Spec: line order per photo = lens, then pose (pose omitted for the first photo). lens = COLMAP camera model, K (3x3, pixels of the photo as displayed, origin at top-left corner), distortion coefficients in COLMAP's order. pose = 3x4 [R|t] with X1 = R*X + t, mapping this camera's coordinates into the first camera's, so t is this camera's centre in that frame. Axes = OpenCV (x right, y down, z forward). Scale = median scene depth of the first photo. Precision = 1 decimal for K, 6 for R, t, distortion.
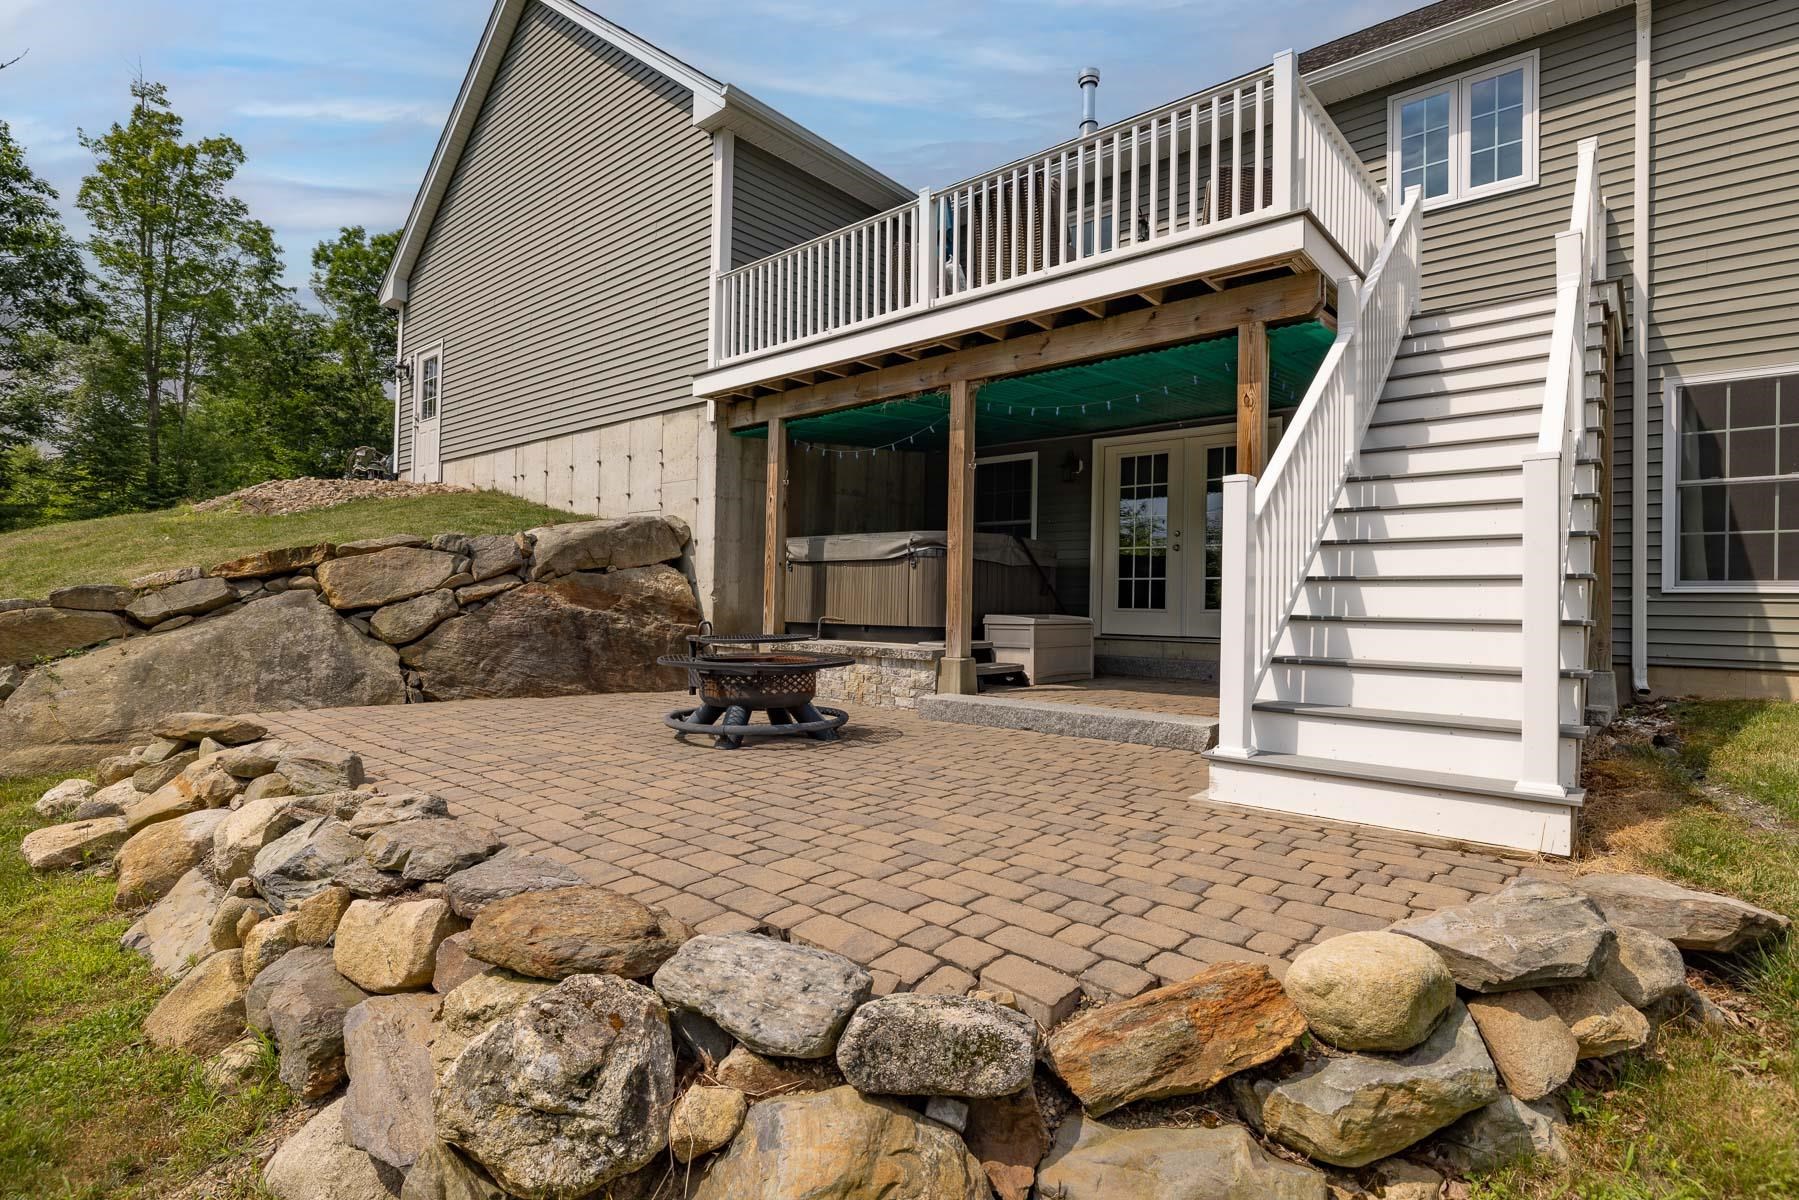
lens RADIAL K [[889.1, 0, 904.3], [0, 889.1, 596.9], [0, 0, 1]] dist [-0.004959, -0.000180]
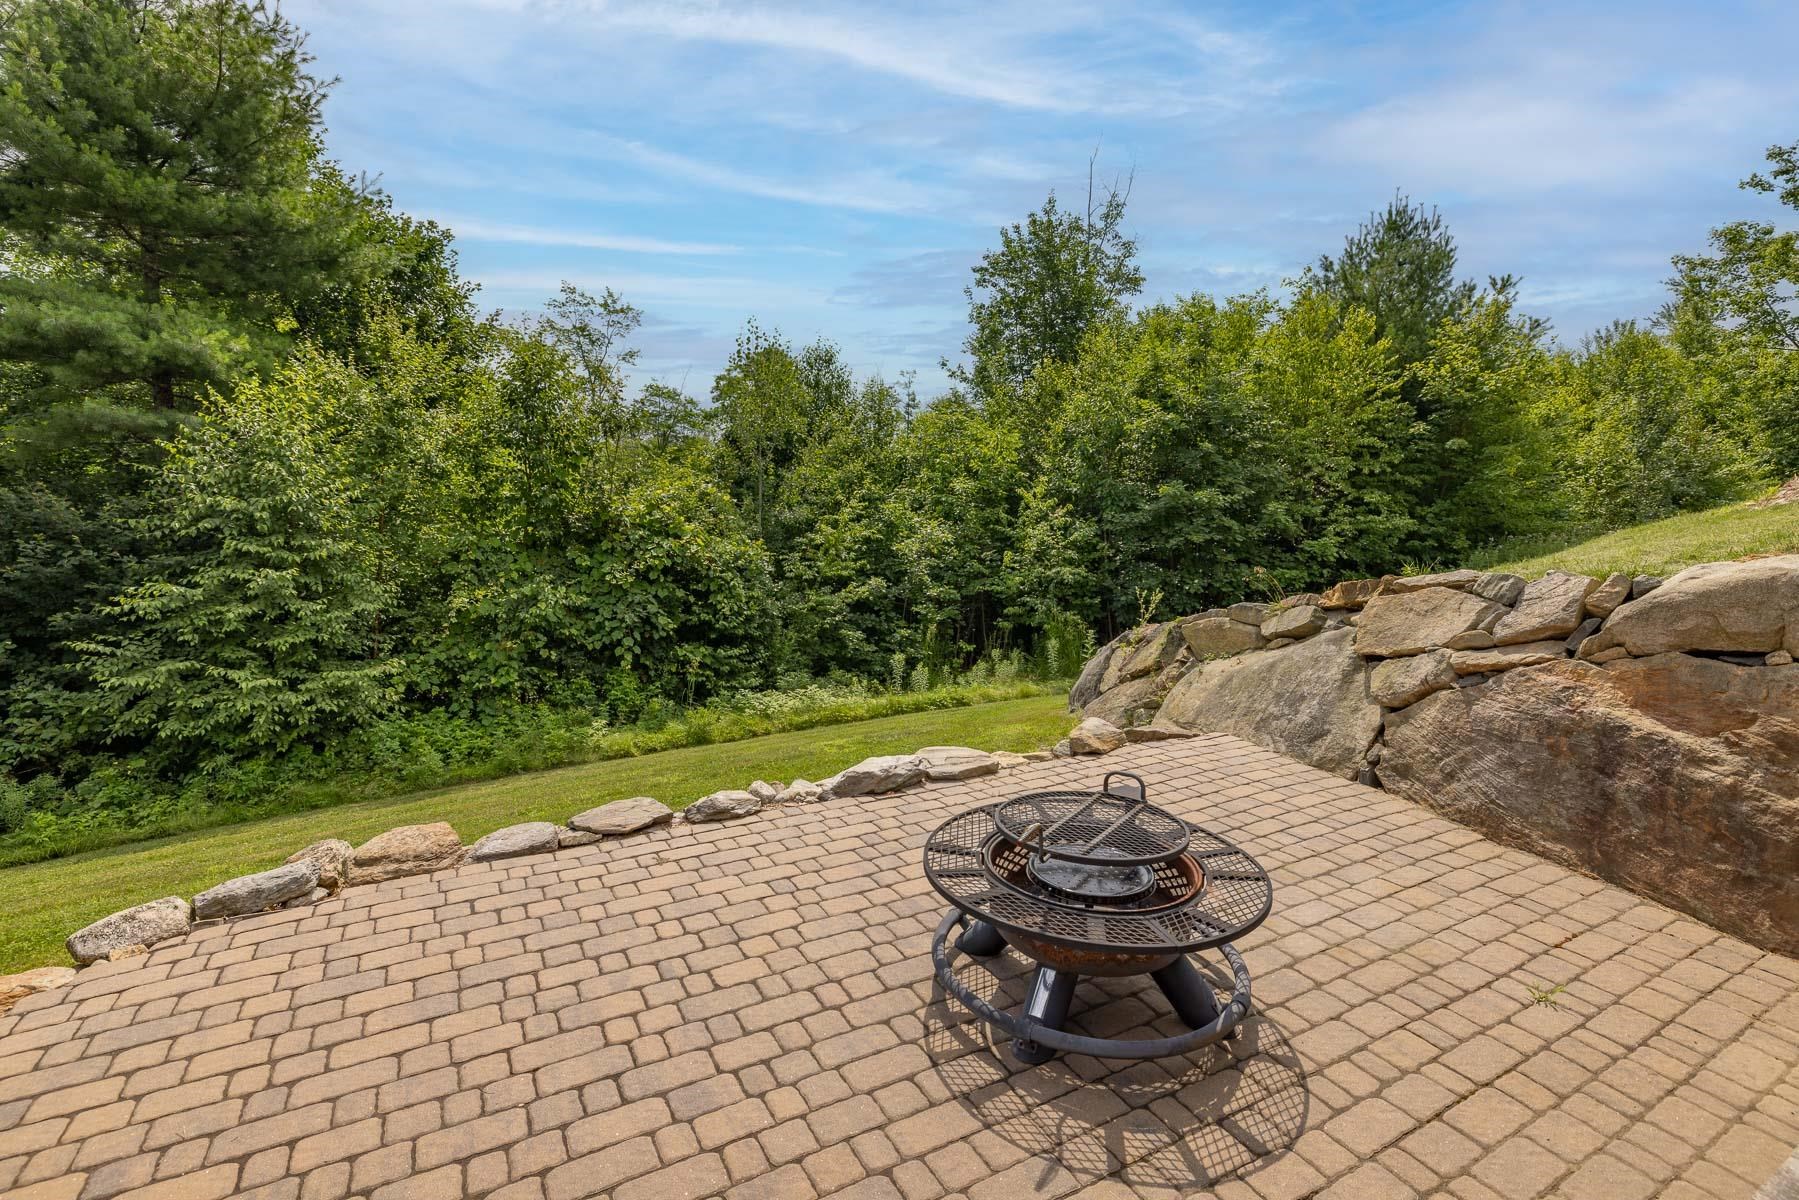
lens RADIAL K [[863.5, 0, 897.7], [0, 863.5, 598.7], [0, 0, 1]] dist [-0.002169, -0.000108]
pose [[-0.339638, 0.097268, -0.935513, 0.270658], [-0.018613, 0.993748, 0.110081, -0.108746], [0.940372, 0.054801, -0.335705, 0.734463]]
